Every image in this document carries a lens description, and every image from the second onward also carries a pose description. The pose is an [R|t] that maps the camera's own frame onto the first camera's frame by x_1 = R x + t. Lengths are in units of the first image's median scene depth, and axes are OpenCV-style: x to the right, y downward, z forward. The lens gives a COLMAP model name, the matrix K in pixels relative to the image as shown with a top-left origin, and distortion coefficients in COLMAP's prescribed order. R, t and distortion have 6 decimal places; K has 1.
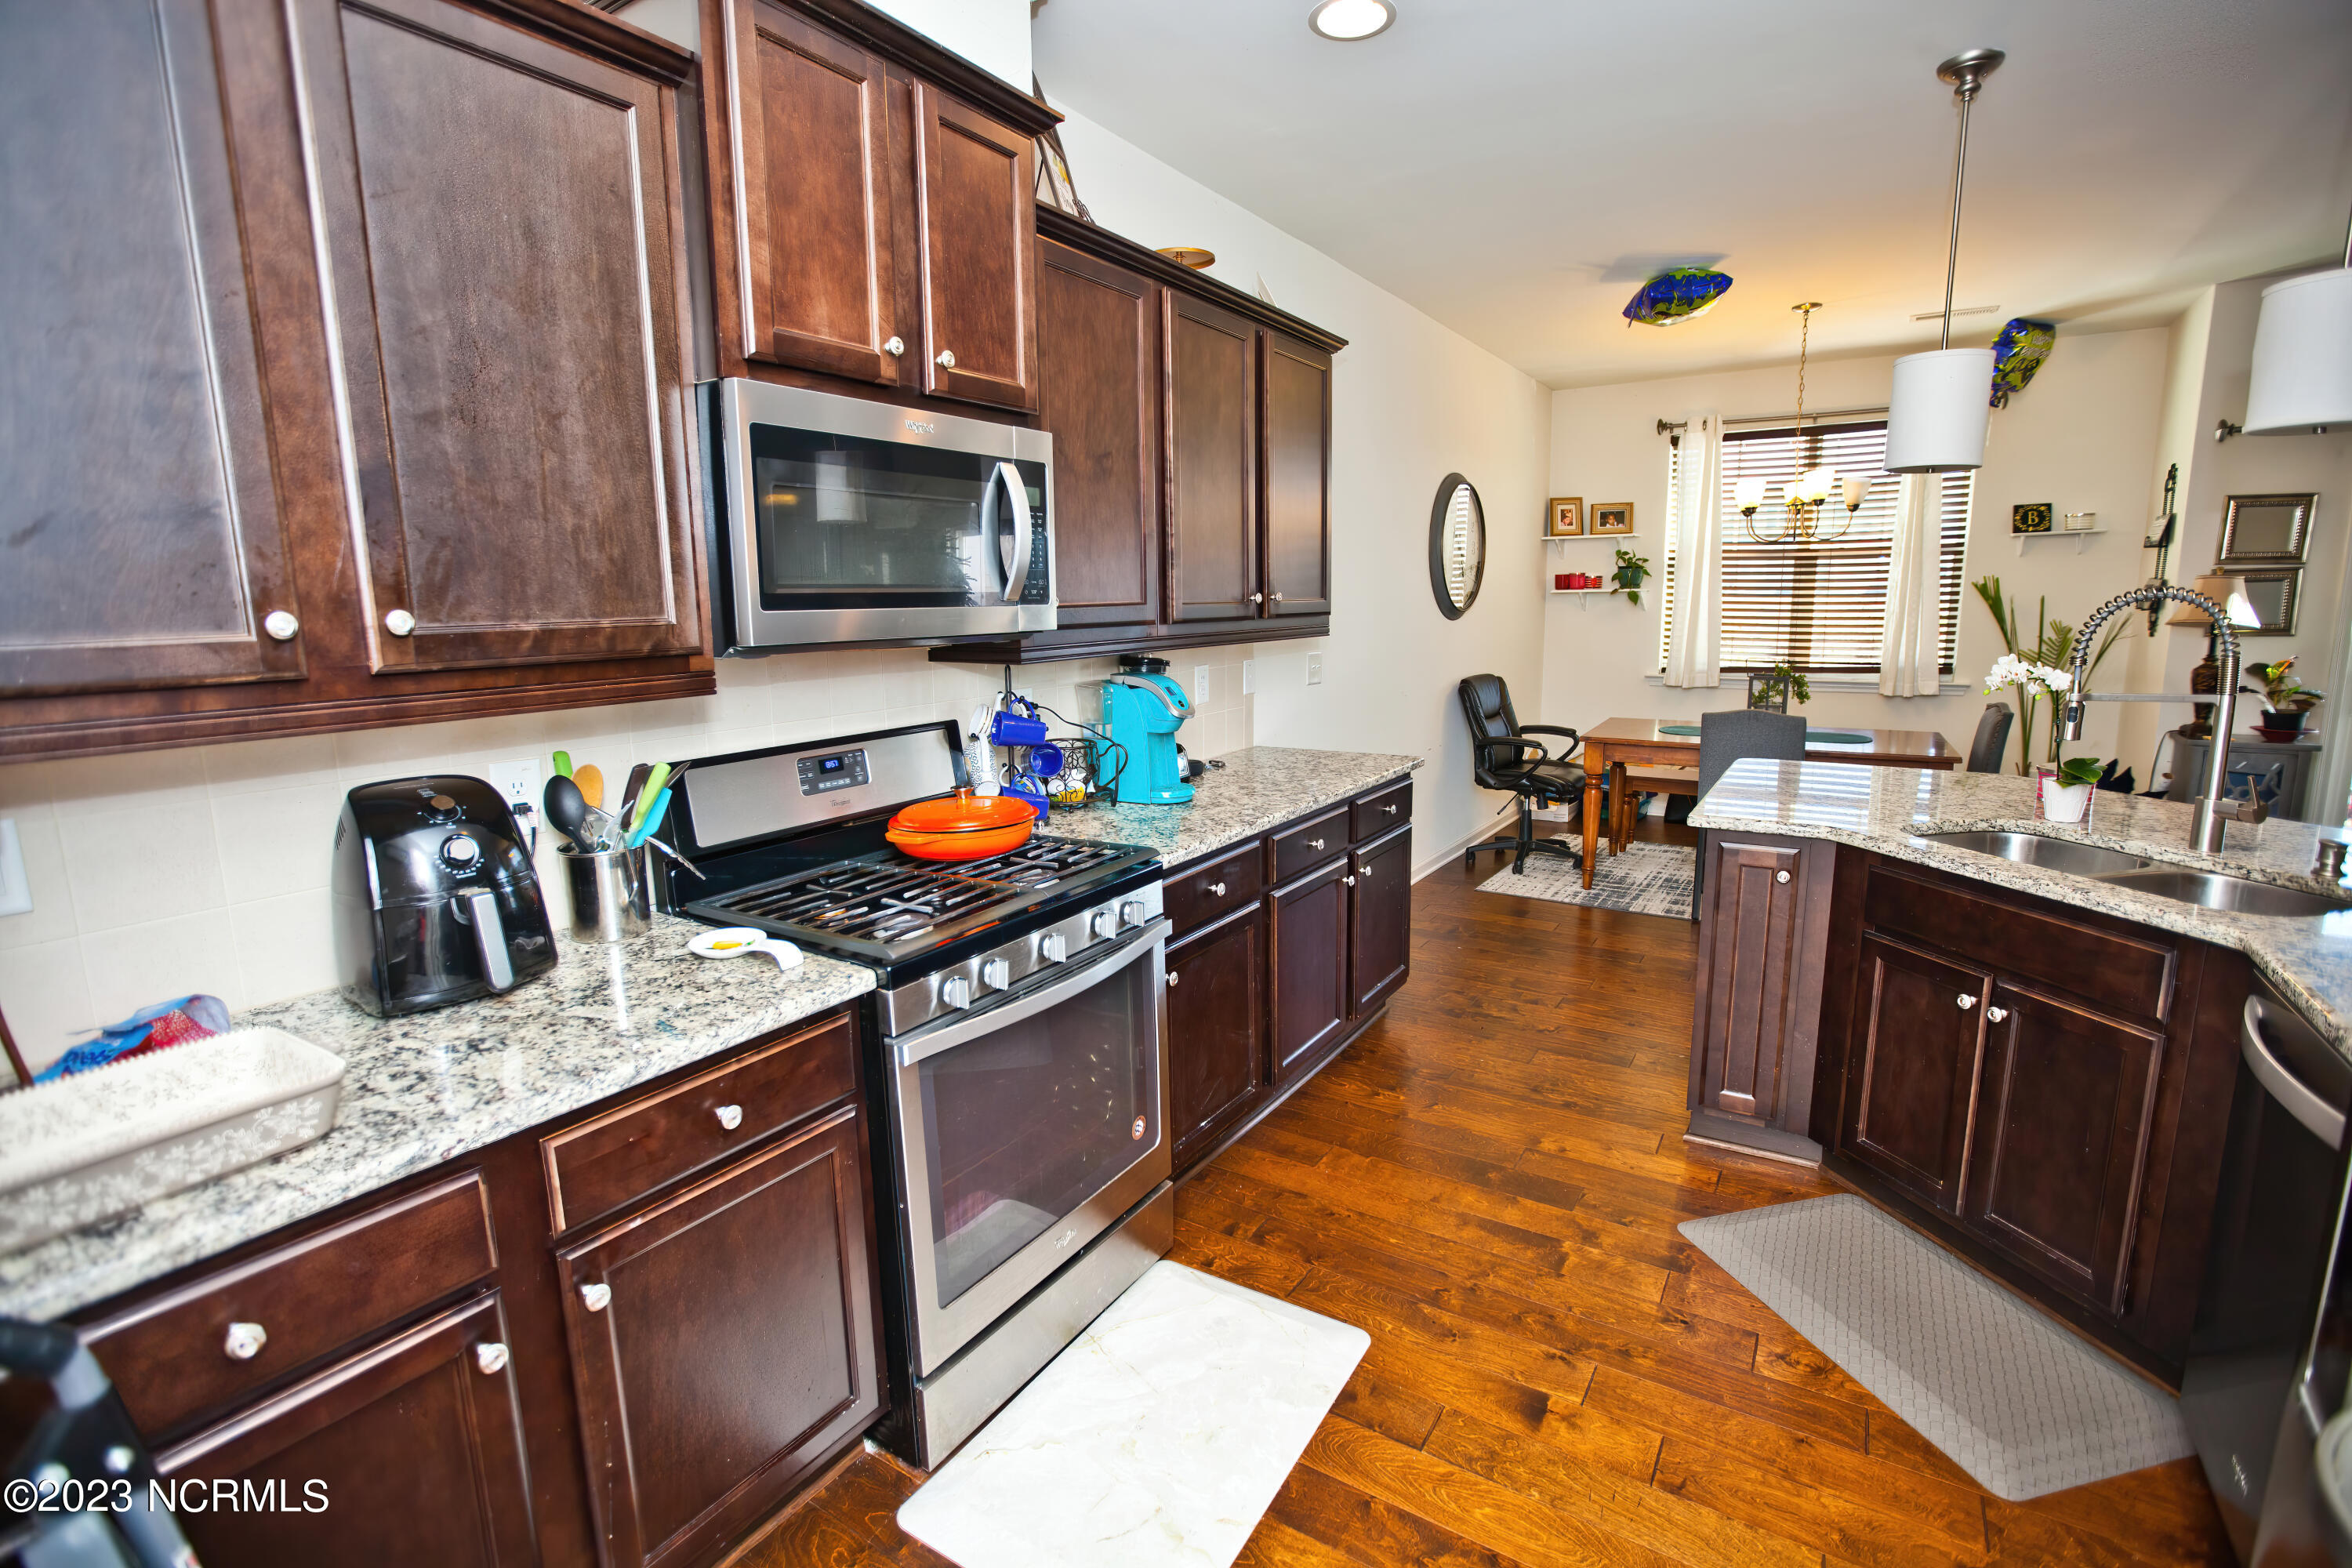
lens RADIAL K [[1083.0, 0, 1169.6], [0, 1083.0, 775.2], [0, 0, 1]] dist [-0.060452, 0.025160]
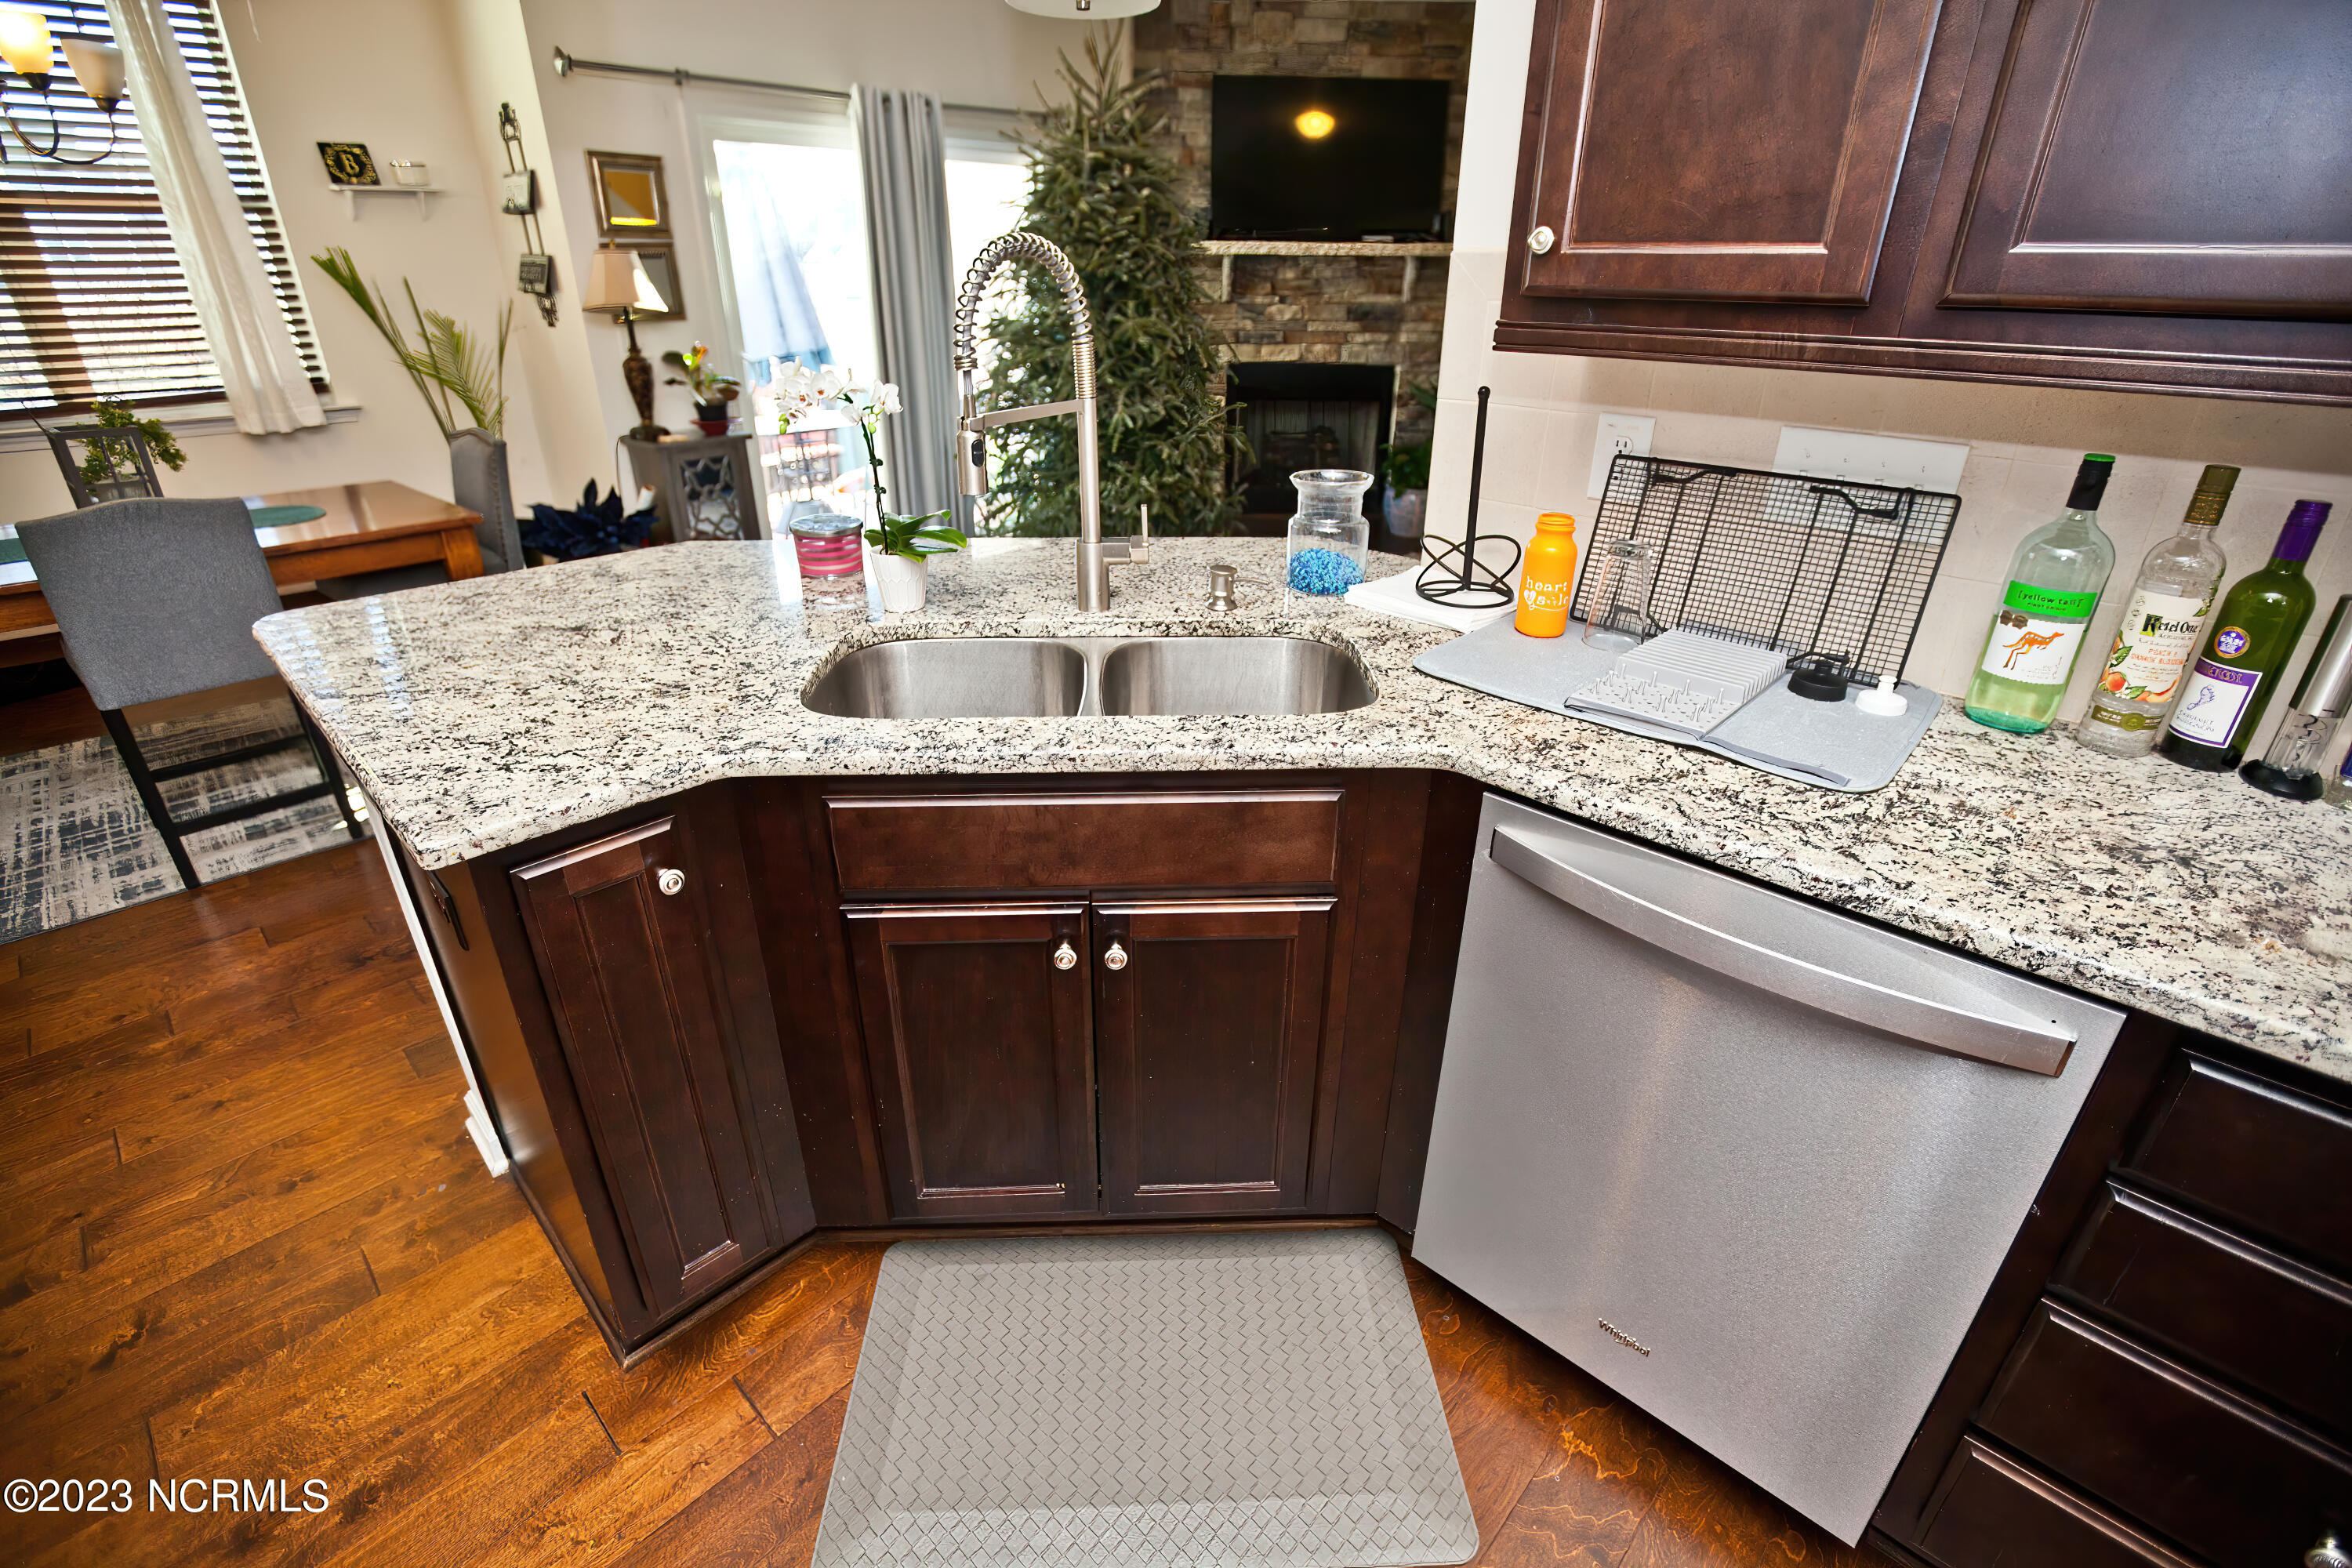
lens RADIAL K [[1067.9, 0, 1171.5], [0, 1067.9, 779.1], [0, 0, 1]] dist [-0.059199, 0.023858]
pose [[0.172924, -0.408880, 0.896055, 0.090668], [0.150509, 0.910045, 0.386218, -0.041937], [-0.973367, 0.068078, 0.218909, 0.297779]]
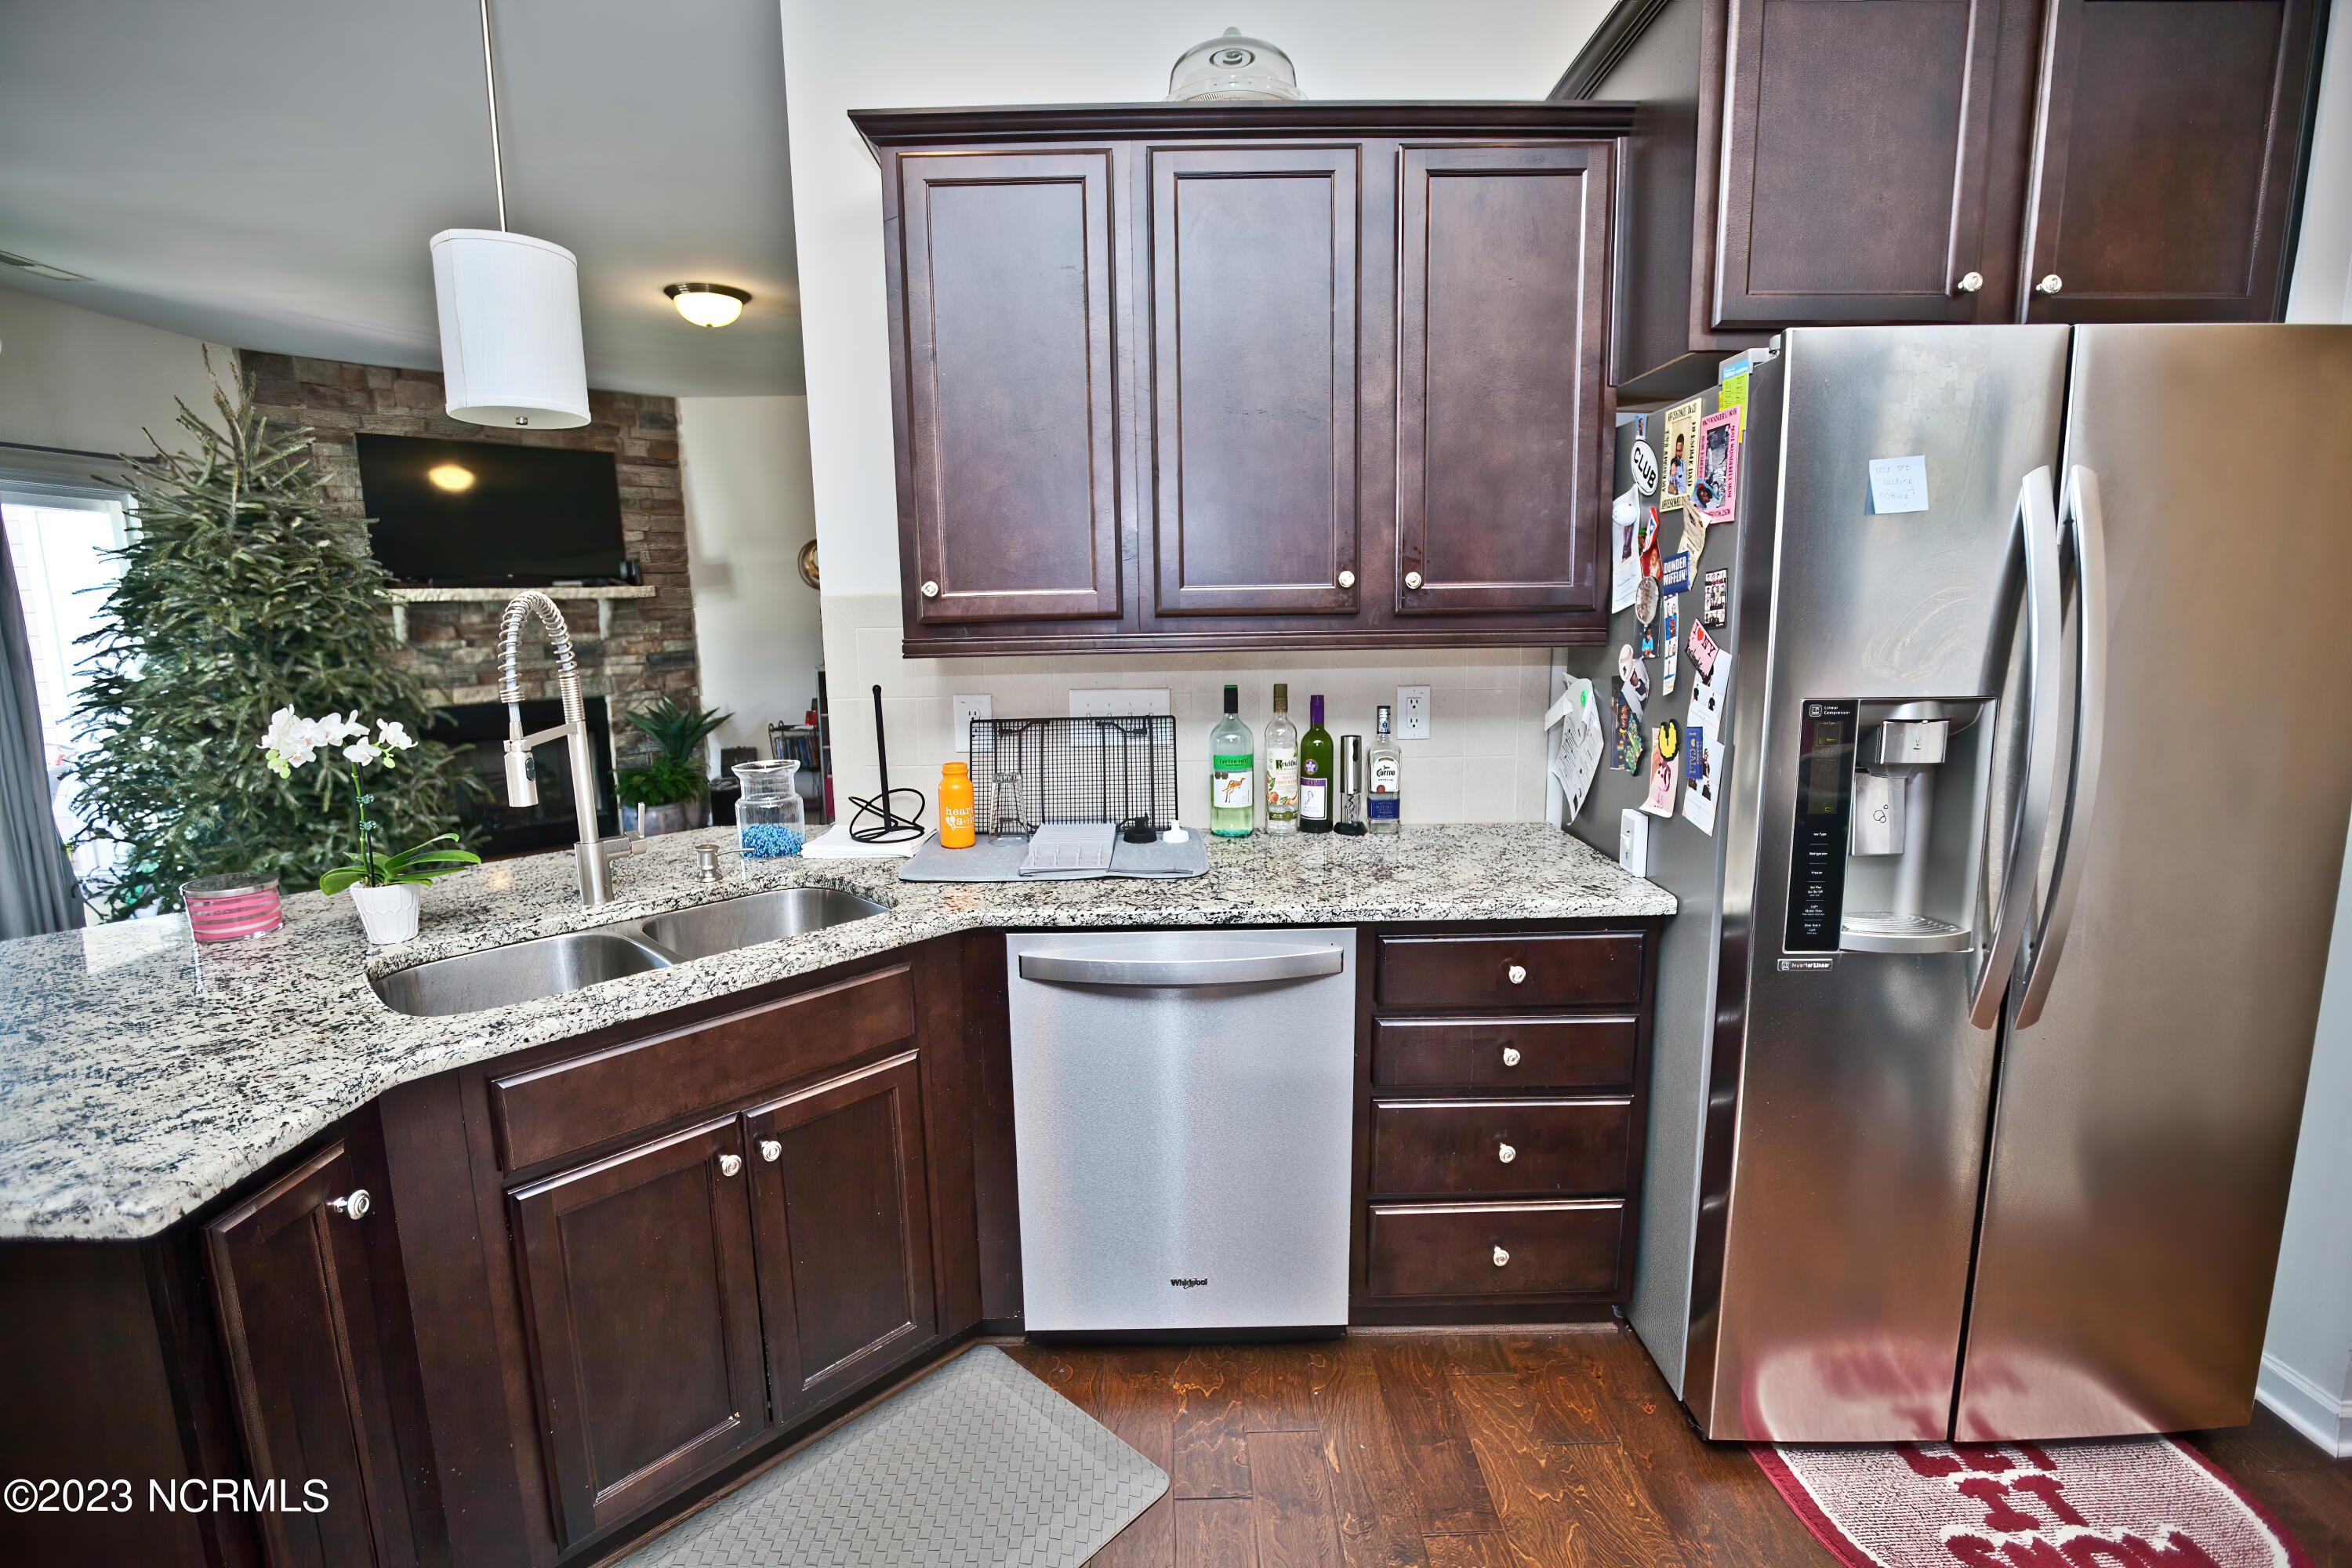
lens RADIAL K [[1067.9, 0, 1171.5], [0, 1067.9, 779.1], [0, 0, 1]] dist [-0.059199, 0.023858]
pose [[-0.558895, -0.109578, 0.821967, 0.010883], [0.159446, 0.958534, 0.236199, -0.058208], [-0.813765, 0.263069, -0.518248, 0.393981]]
